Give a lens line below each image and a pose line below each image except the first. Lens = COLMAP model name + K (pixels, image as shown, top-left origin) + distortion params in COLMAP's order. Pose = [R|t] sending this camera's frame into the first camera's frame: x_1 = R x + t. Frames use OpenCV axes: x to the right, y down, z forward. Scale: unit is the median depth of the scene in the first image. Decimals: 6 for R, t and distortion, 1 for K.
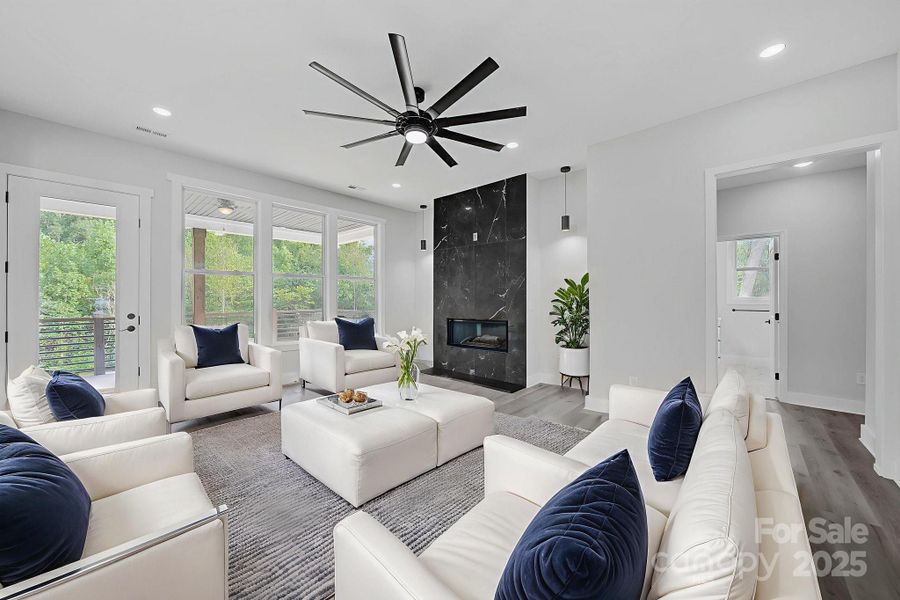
lens RADIAL K [[321.4, 0, 463.3], [0, 321.4, 294.6], [0, 0, 1]] dist [-0.002755, -0.000671]
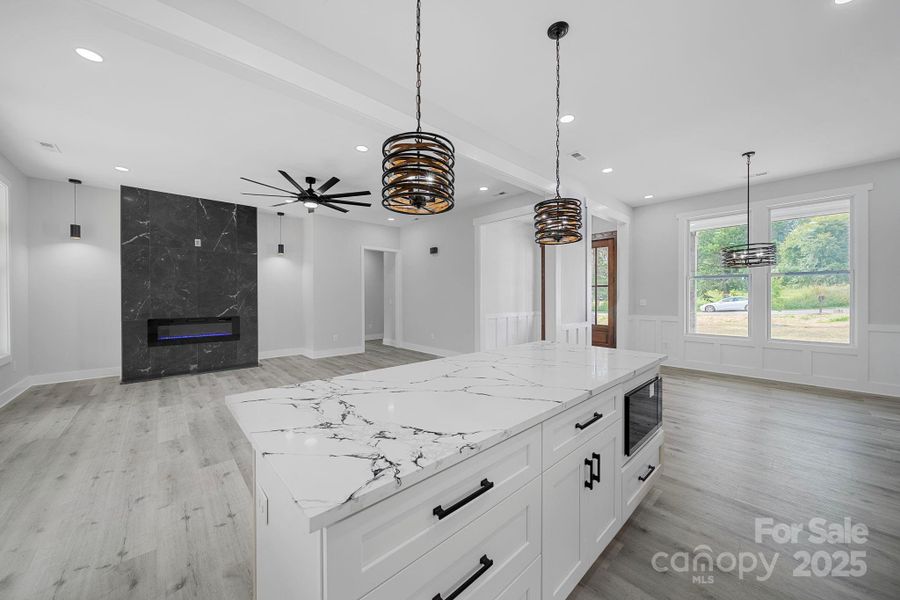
lens RADIAL K [[321.4, 0, 454.1], [0, 321.4, 297.8], [0, 0, 1]] dist [-0.002755, -0.000671]
pose [[0.103049, -0.005416, 0.994662, -1.021643], [-0.001253, 0.999984, 0.005575, 0.000998], [-0.994675, -0.001821, 0.103041, 0.018529]]
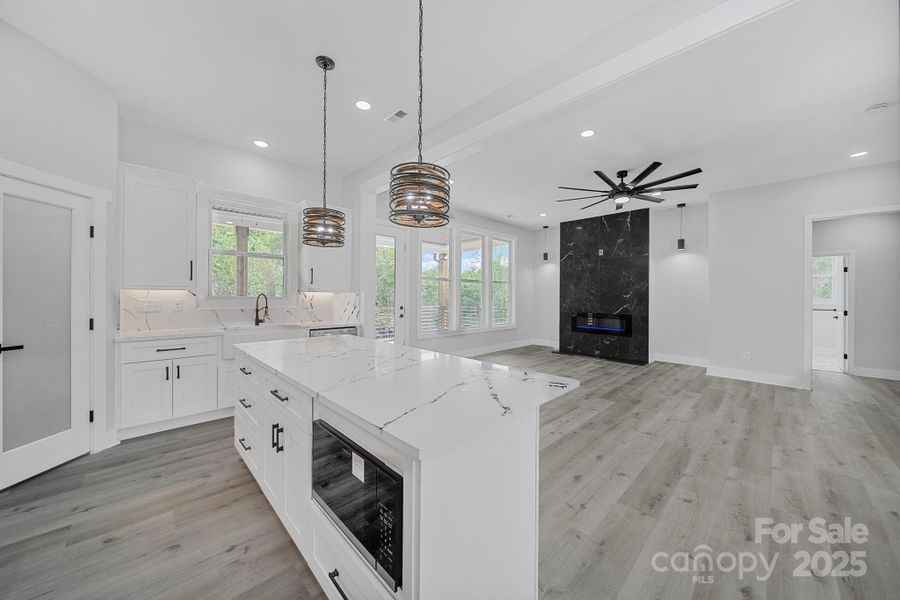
lens RADIAL K [[321.4, 0, 455.3], [0, 321.4, 296.1], [0, 0, 1]] dist [-0.002755, -0.000671]
pose [[0.997534, 0.007135, -0.069817, -0.506080], [-0.006842, 0.999967, 0.004430, 0.001613], [0.069846, -0.003942, 0.997550, -0.409482]]
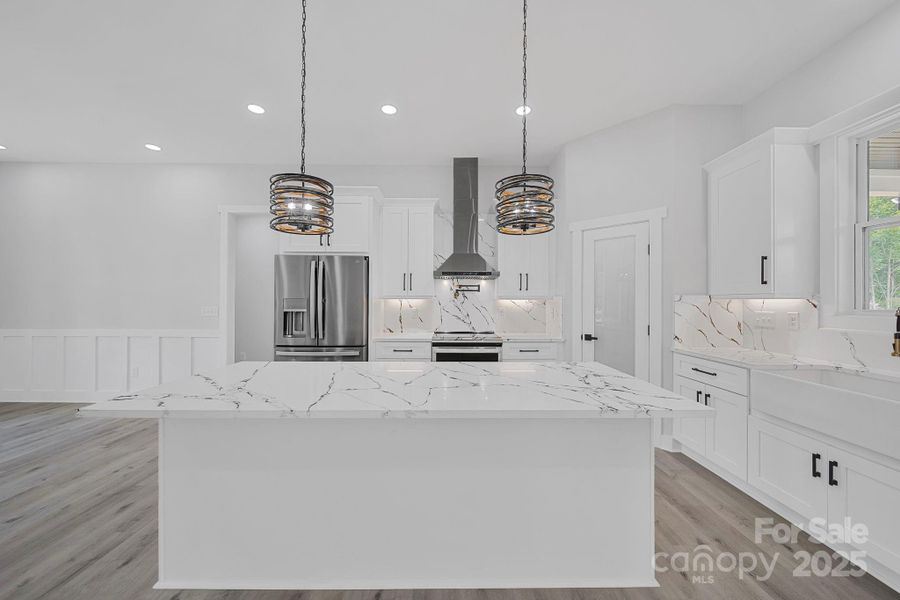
lens RADIAL K [[321.4, 0, 453.0], [0, 321.4, 300.9], [0, 0, 1]] dist [-0.002755, -0.000671]
pose [[-0.742818, -0.004789, -0.669476, -0.458493], [-0.002564, 0.999987, -0.004308, 0.002259], [0.669489, -0.001483, -0.742821, 0.286860]]
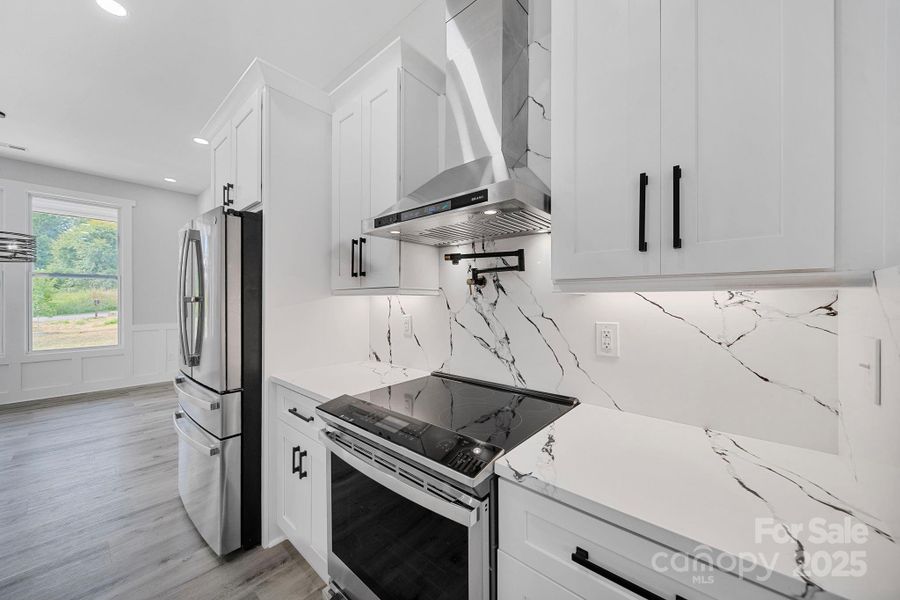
lens RADIAL K [[321.4, 0, 453.6], [0, 321.4, 301.7], [0, 0, 1]] dist [-0.002755, -0.000671]
pose [[-0.999842, -0.002430, -0.017602, -1.006439], [-0.002447, 0.999997, 0.000958, 0.001083], [0.017599, 0.001001, -0.999845, -0.017068]]
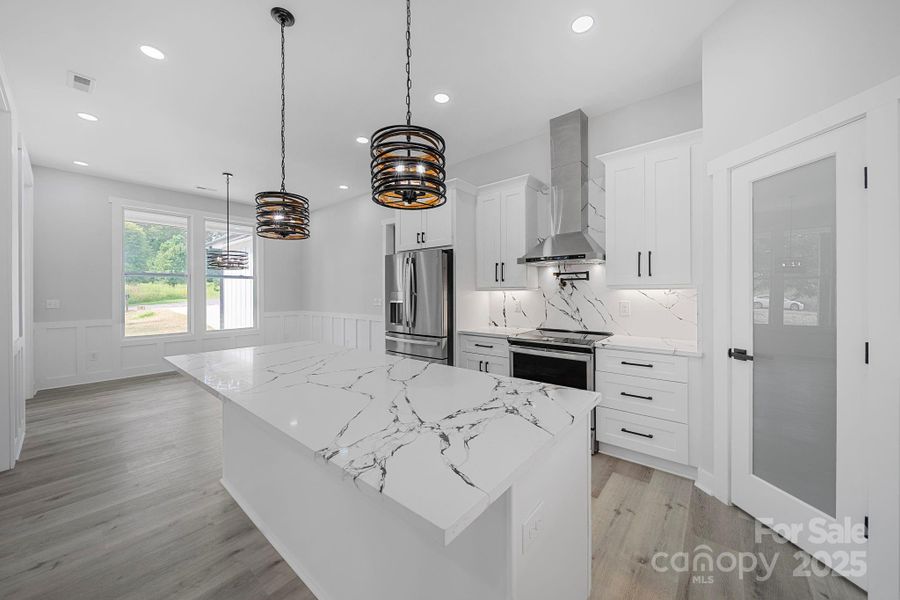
lens RADIAL K [[321.4, 0, 451.1], [0, 321.4, 292.9], [0, 0, 1]] dist [-0.002755, -0.000671]
pose [[-0.999526, 0.002651, -0.030677, -0.772285], [0.002766, 0.999989, -0.003726, 0.002022], [0.030667, -0.003809, -0.999522, 0.351150]]
